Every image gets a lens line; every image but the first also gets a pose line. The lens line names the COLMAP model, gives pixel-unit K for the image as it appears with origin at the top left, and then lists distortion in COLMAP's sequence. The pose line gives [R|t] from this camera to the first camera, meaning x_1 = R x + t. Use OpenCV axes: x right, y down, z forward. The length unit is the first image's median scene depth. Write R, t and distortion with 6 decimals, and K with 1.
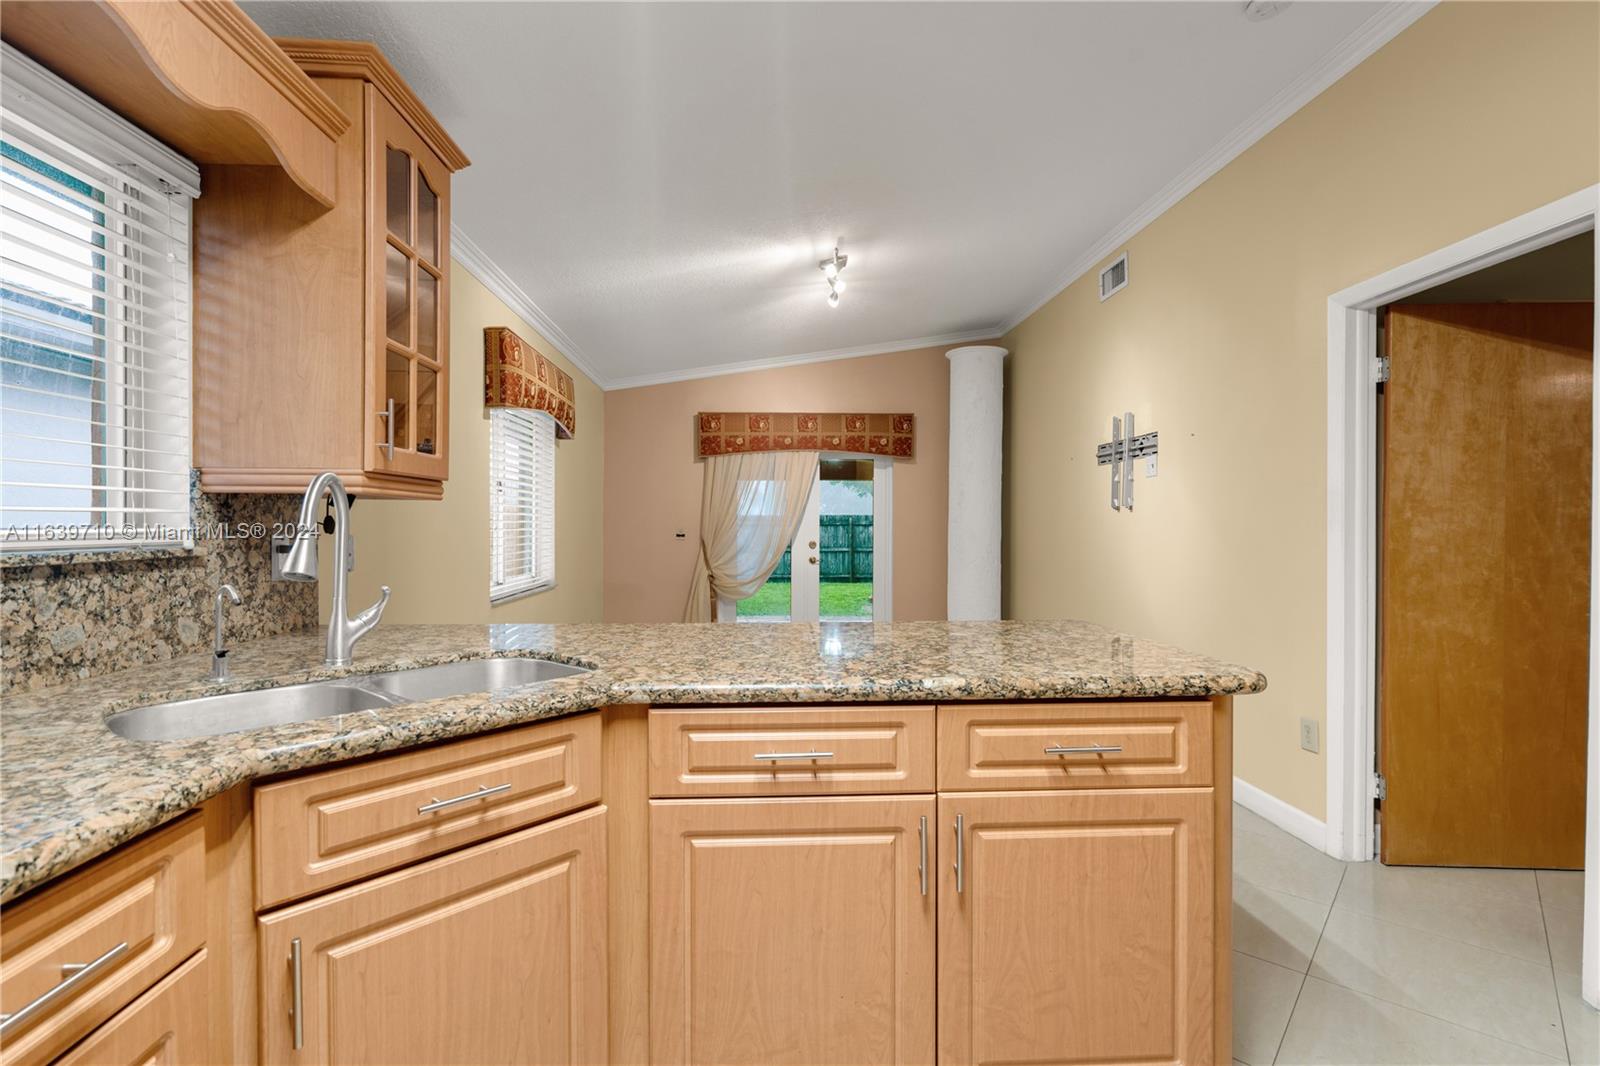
lens RADIAL K [[753.6, 0, 796.6], [0, 753.6, 527.3], [0, 0, 1]] dist [0.000620, 0.000543]
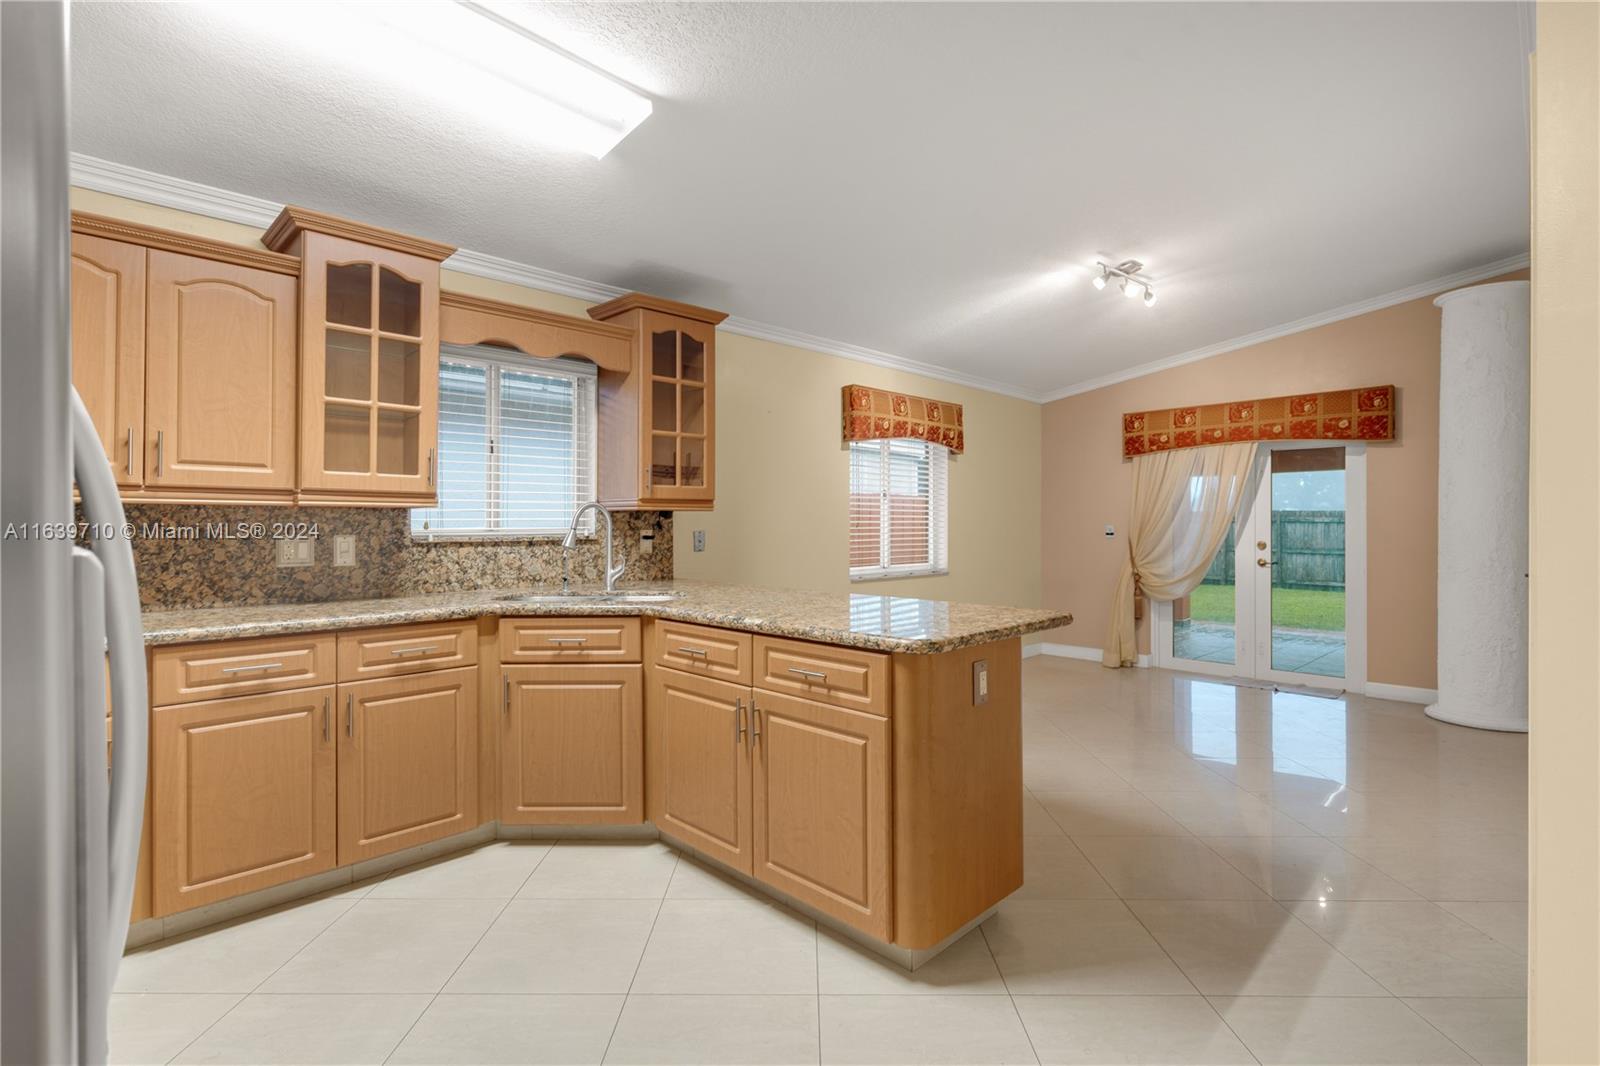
lens RADIAL K [[748.8, 0, 796.3], [0, 748.8, 519.6], [0, 0, 1]] dist [-0.002413, 0.000344]
pose [[0.663781, -0.005203, -0.747909, 1.137244], [-0.000474, 0.999973, -0.007378, -0.003681], [0.747927, 0.005252, 0.663761, -0.019838]]
